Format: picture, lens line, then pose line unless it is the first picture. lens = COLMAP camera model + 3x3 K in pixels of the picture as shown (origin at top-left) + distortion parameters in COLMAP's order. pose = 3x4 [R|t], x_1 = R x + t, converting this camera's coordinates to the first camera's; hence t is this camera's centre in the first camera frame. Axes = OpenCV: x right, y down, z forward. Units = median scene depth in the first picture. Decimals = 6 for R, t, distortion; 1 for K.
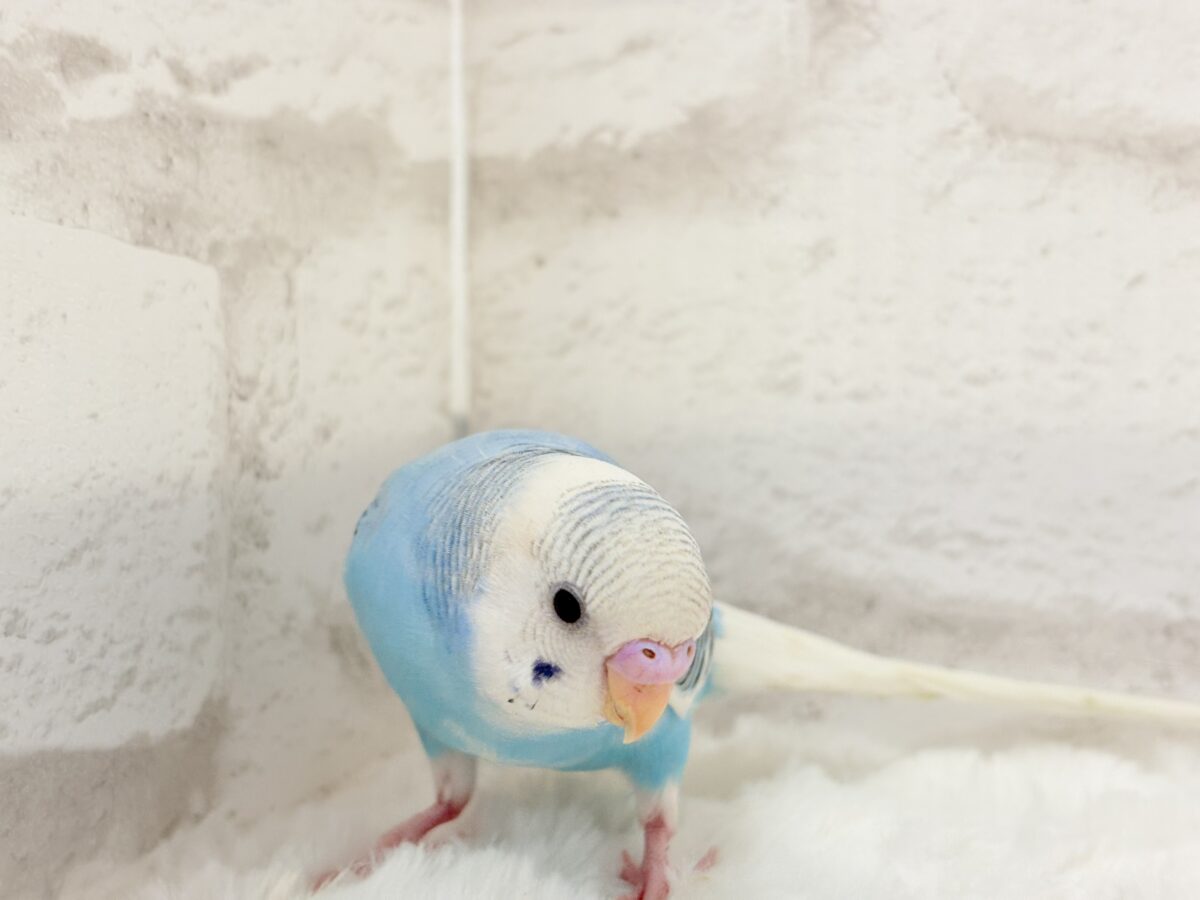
lens RADIAL K [[1871.6, 0, 602.4], [0, 1871.6, 423.8], [0, 0, 1]] dist [0.200286, -1.147082]
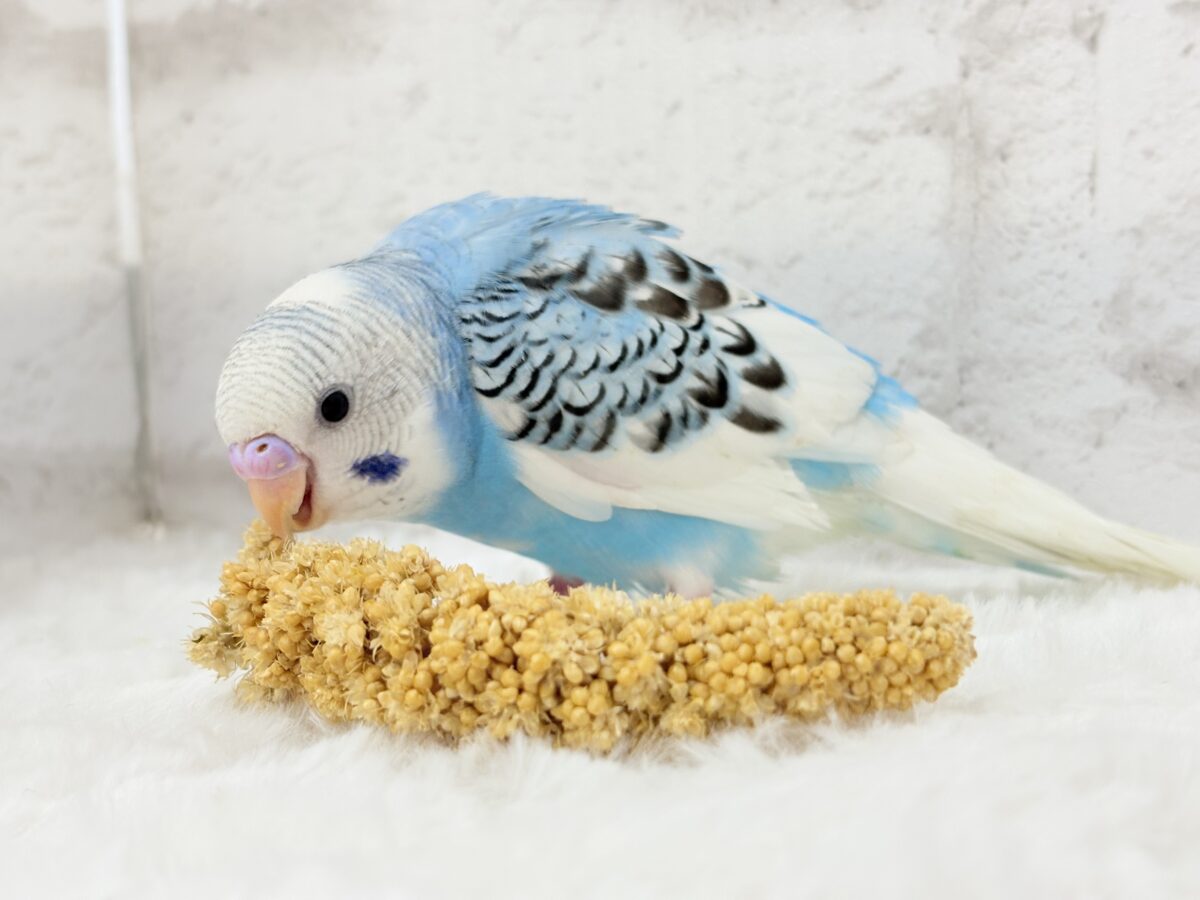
lens RADIAL K [[1877.3, 0, 600.0], [0, 1877.3, 450.0], [0, 0, 1]] dist [0.208078, -1.150765]
pose [[0.990233, -0.017434, -0.138330, 0.377892], [0.024621, 0.998425, 0.050419, 0.059466], [0.137233, -0.053332, 0.989102, -0.057002]]
